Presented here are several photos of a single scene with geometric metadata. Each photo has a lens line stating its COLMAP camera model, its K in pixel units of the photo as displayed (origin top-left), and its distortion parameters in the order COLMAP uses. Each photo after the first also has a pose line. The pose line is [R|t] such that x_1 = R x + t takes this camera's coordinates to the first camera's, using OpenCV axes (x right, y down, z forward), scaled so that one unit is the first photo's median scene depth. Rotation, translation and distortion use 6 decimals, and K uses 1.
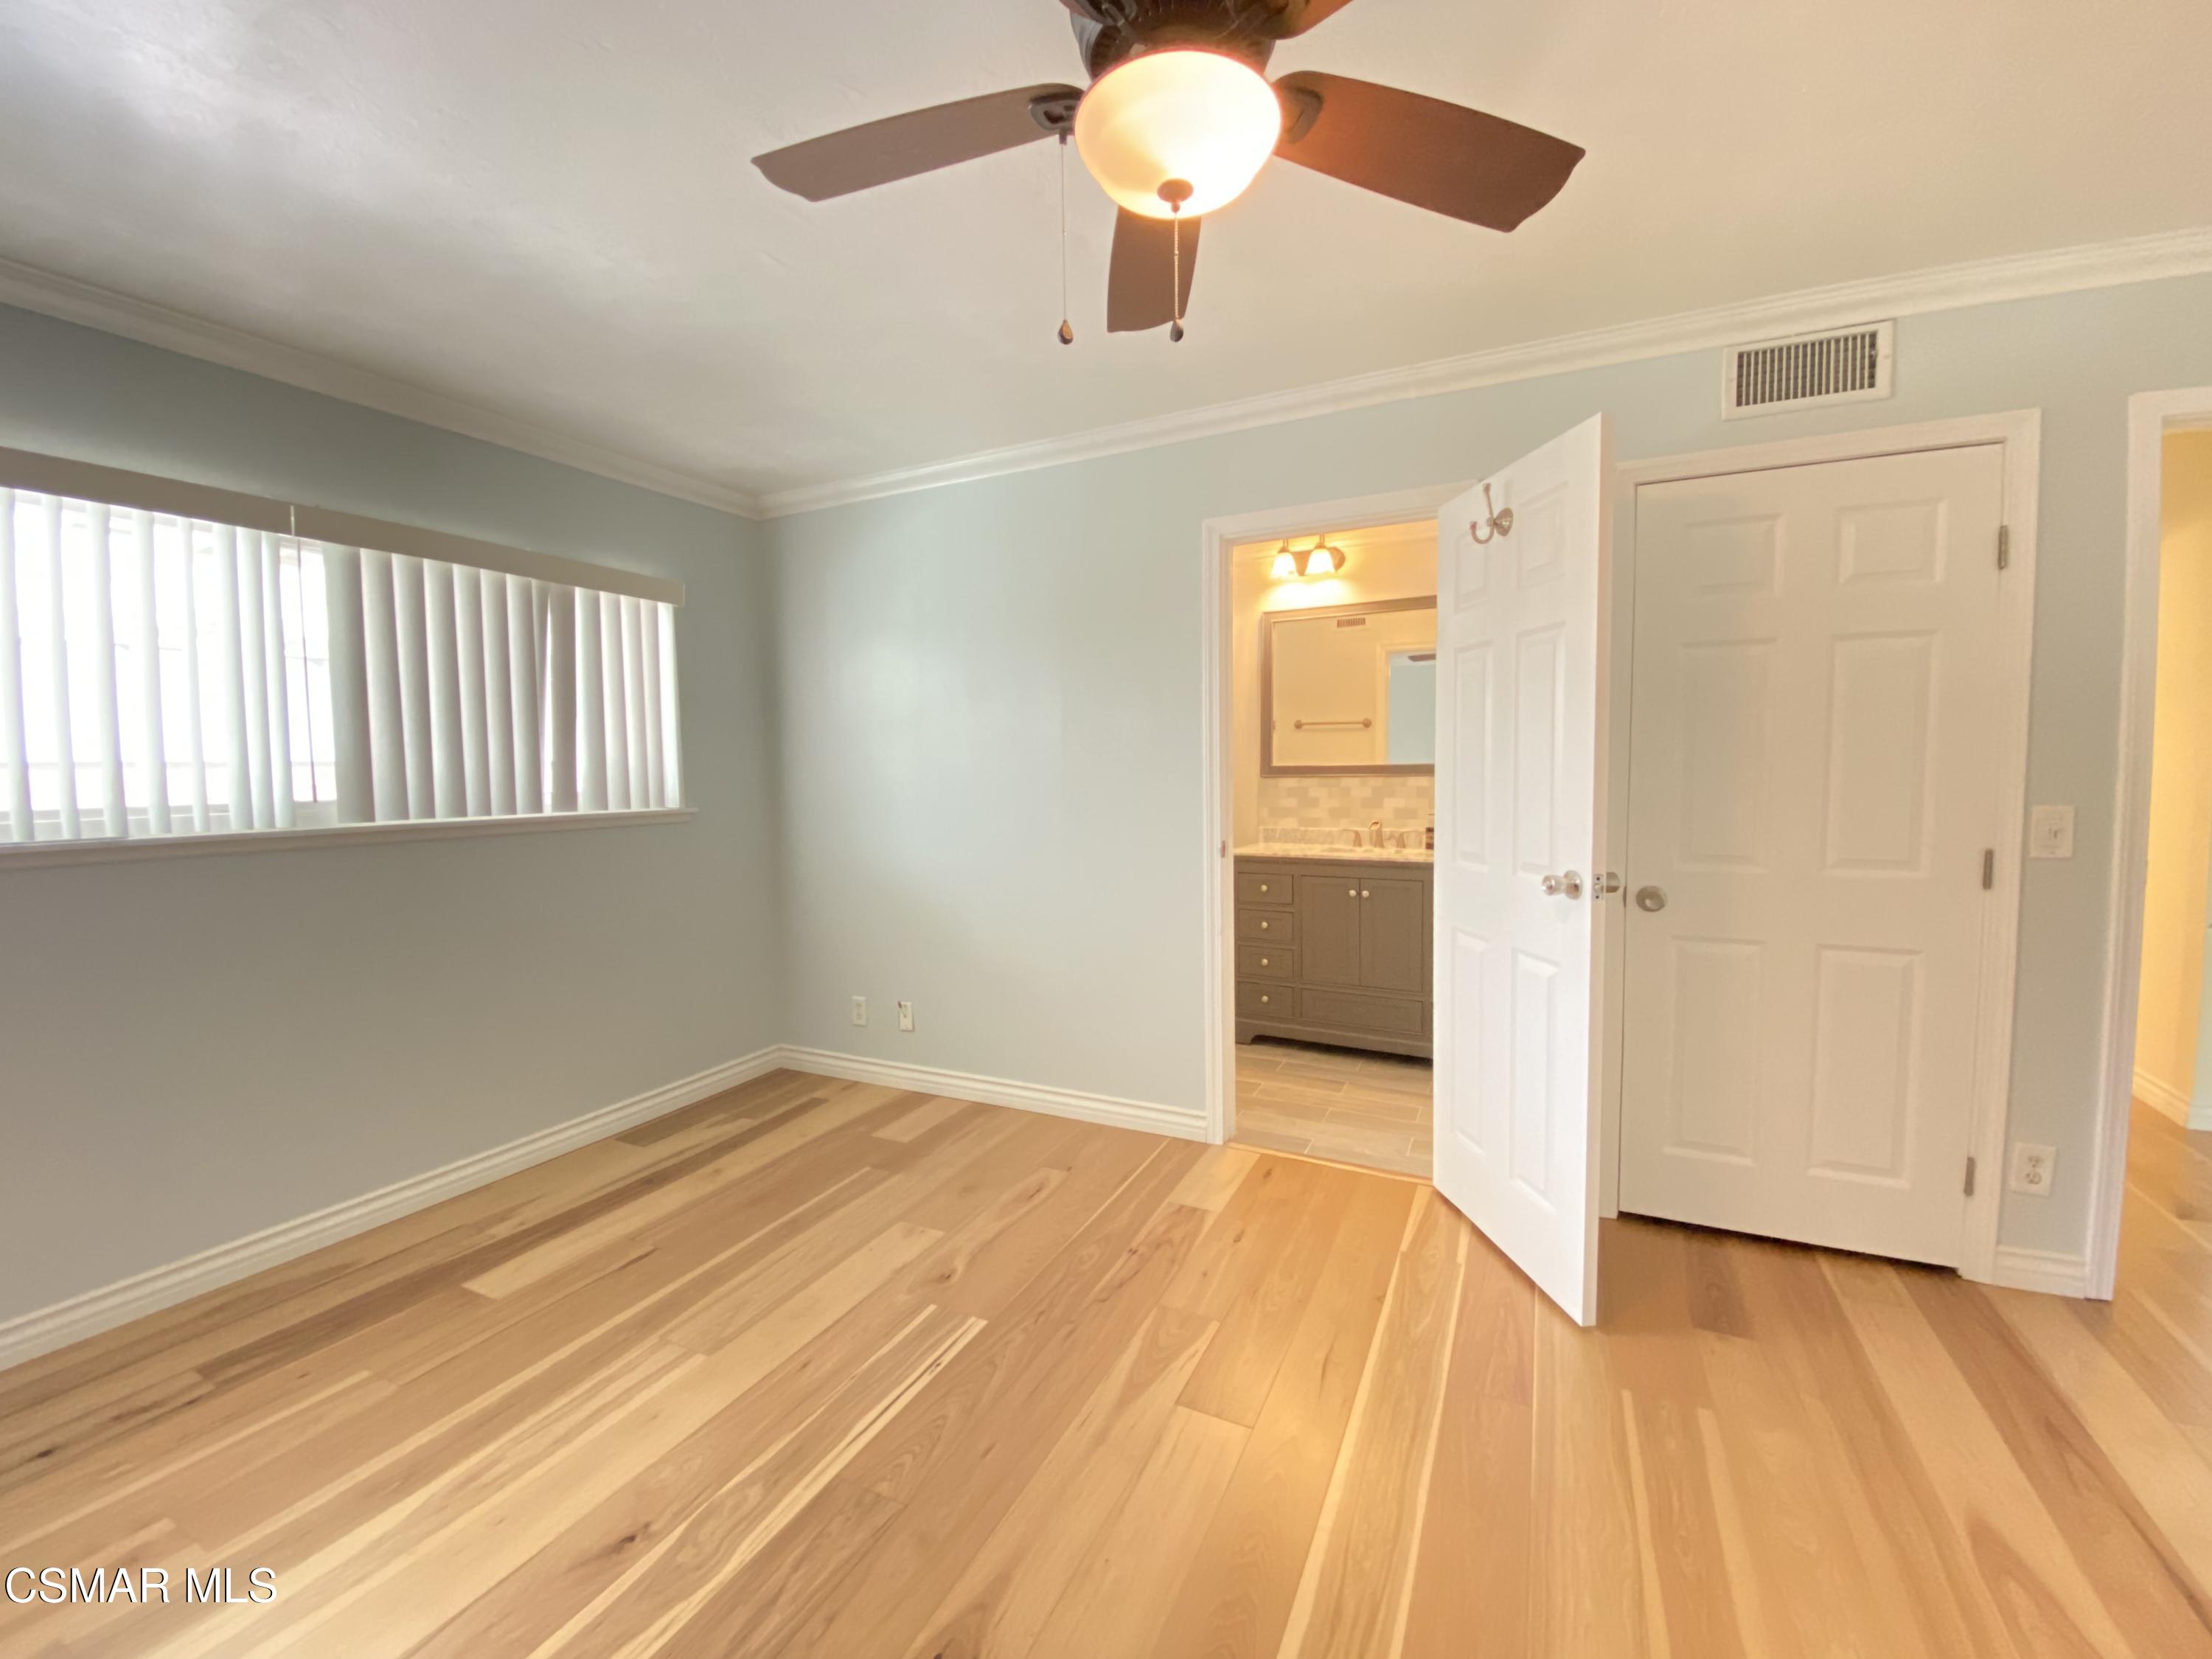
lens RADIAL K [[898.8, 0, 1100.5], [0, 898.8, 832.0], [0, 0, 1]] dist [0.017560, -0.019976]
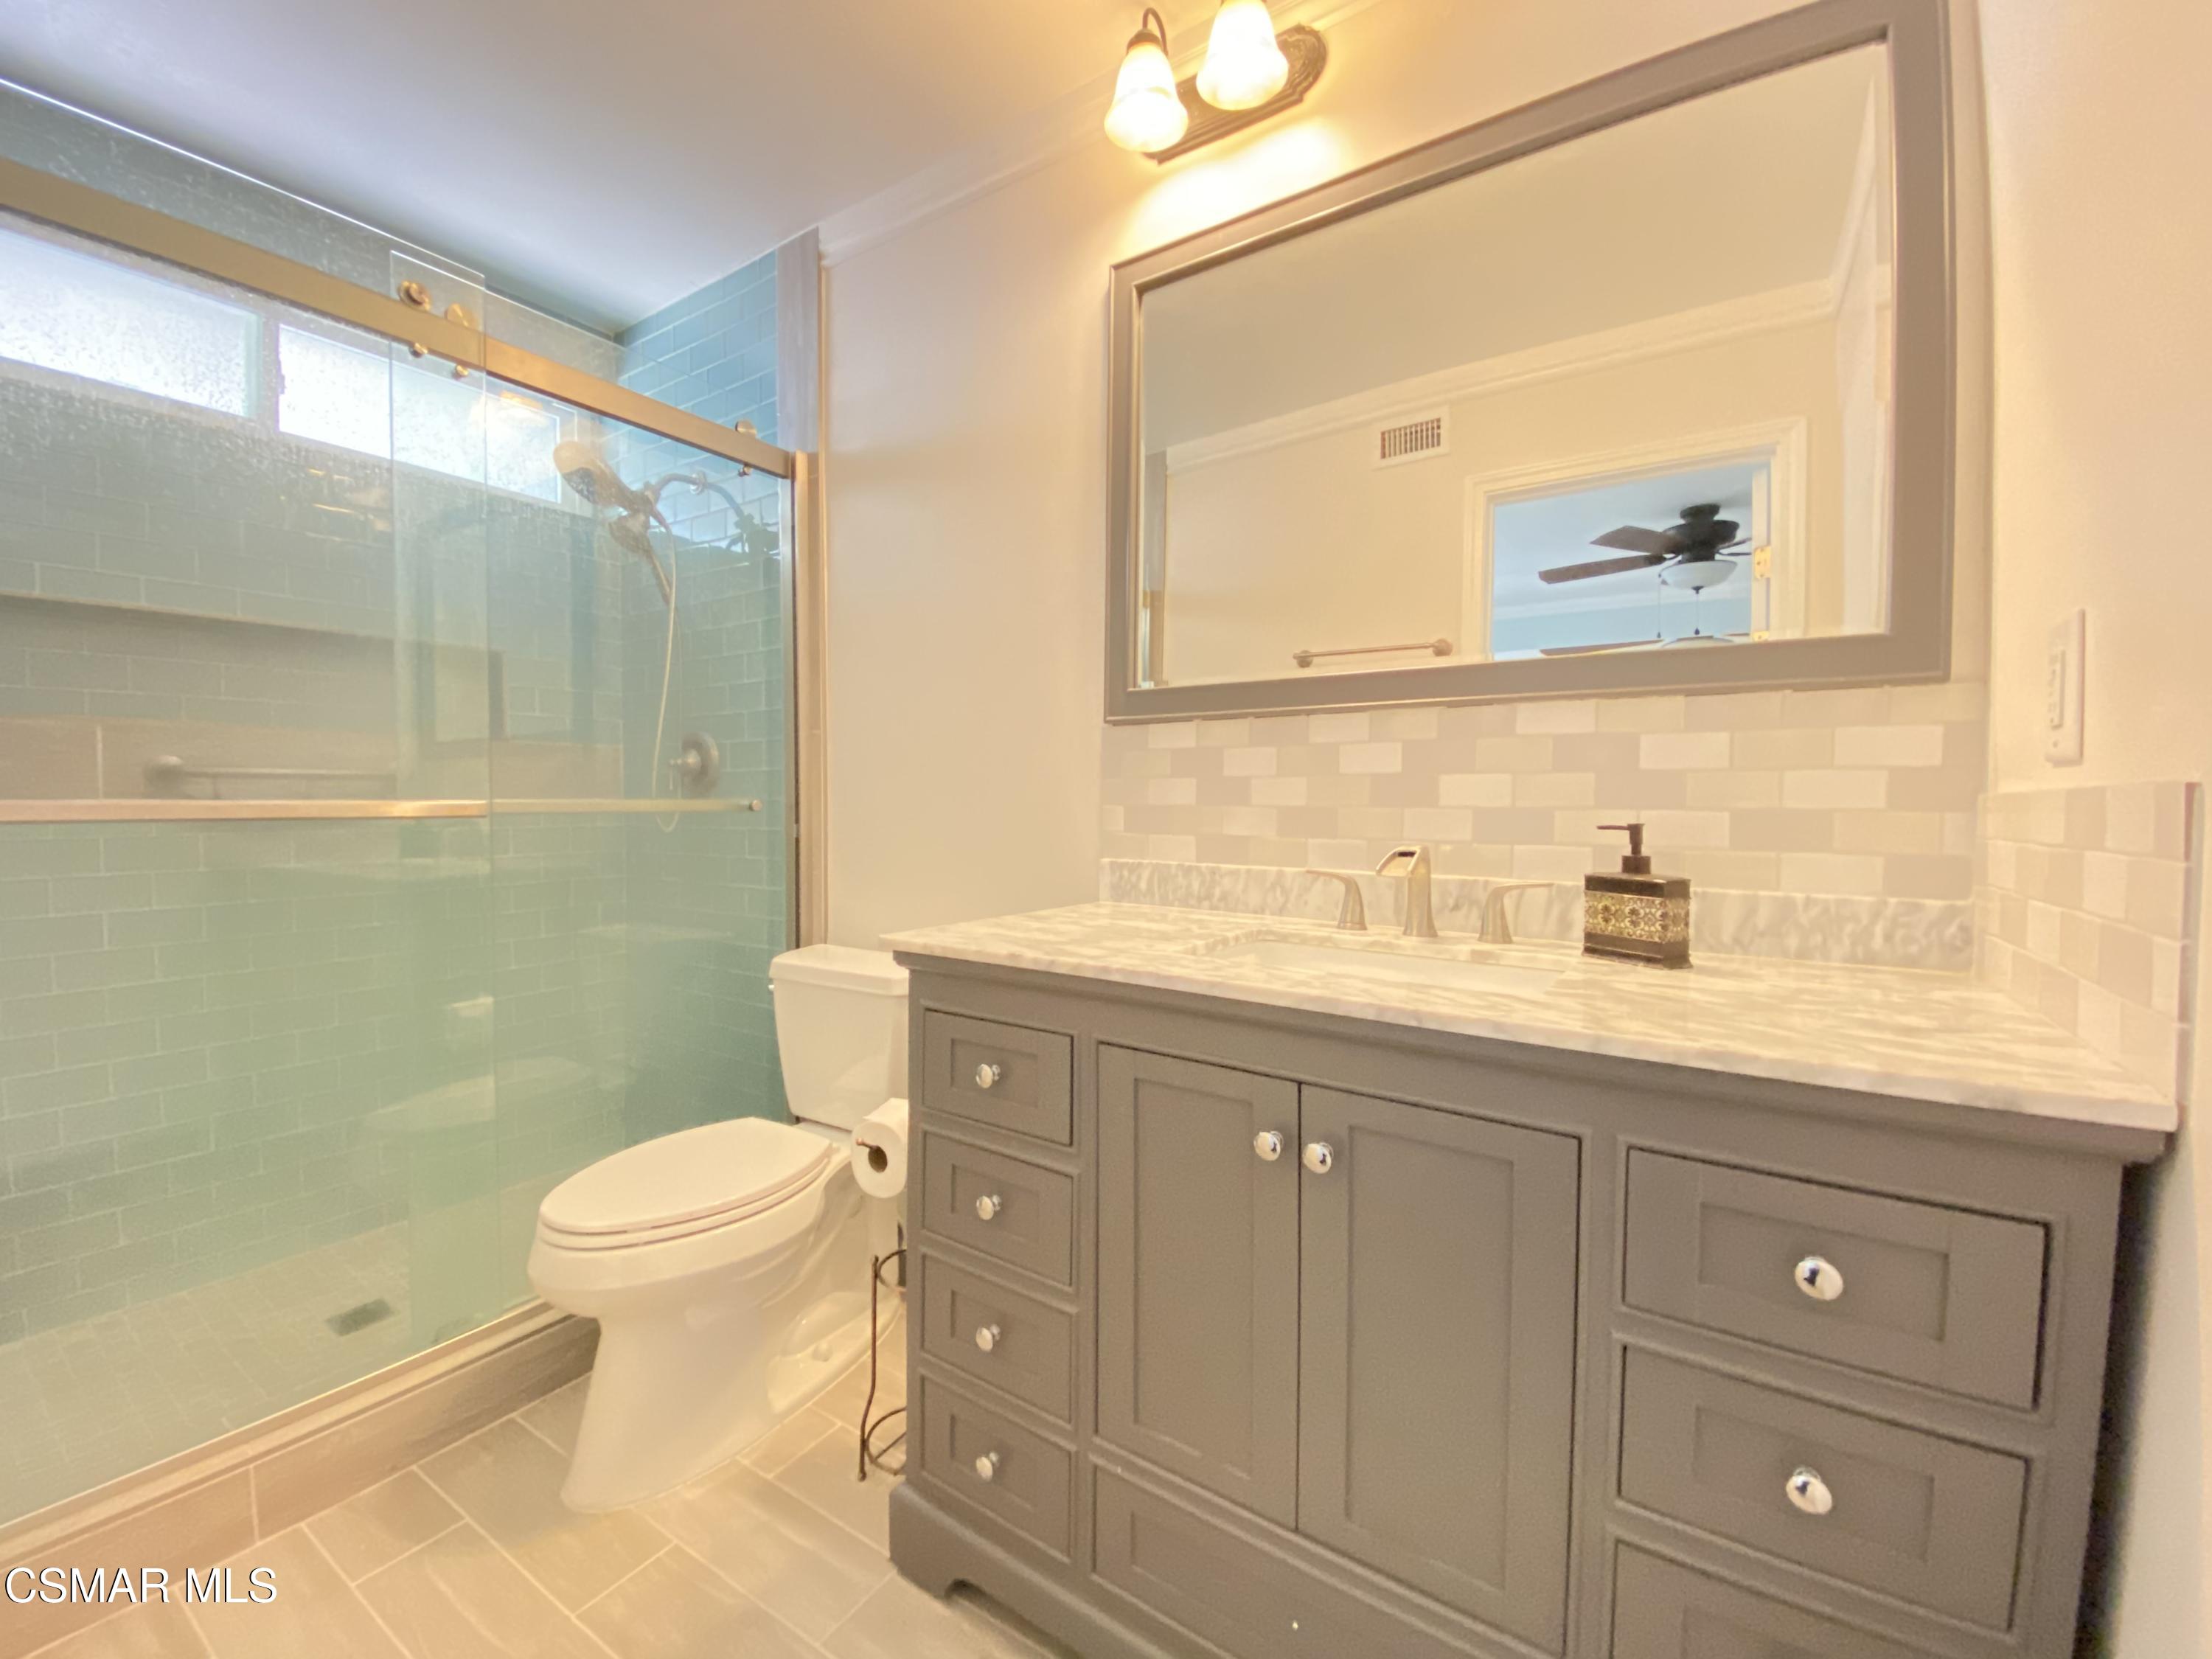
lens RADIAL K [[898.8, 0, 1100.5], [0, 898.8, 832.0], [0, 0, 1]] dist [0.017560, -0.019976]
pose [[0.991796, 0.021114, -0.126073, 0.236311], [-0.024470, 0.999385, -0.025130, -0.007564], [0.125465, 0.028009, 0.991703, 0.673290]]
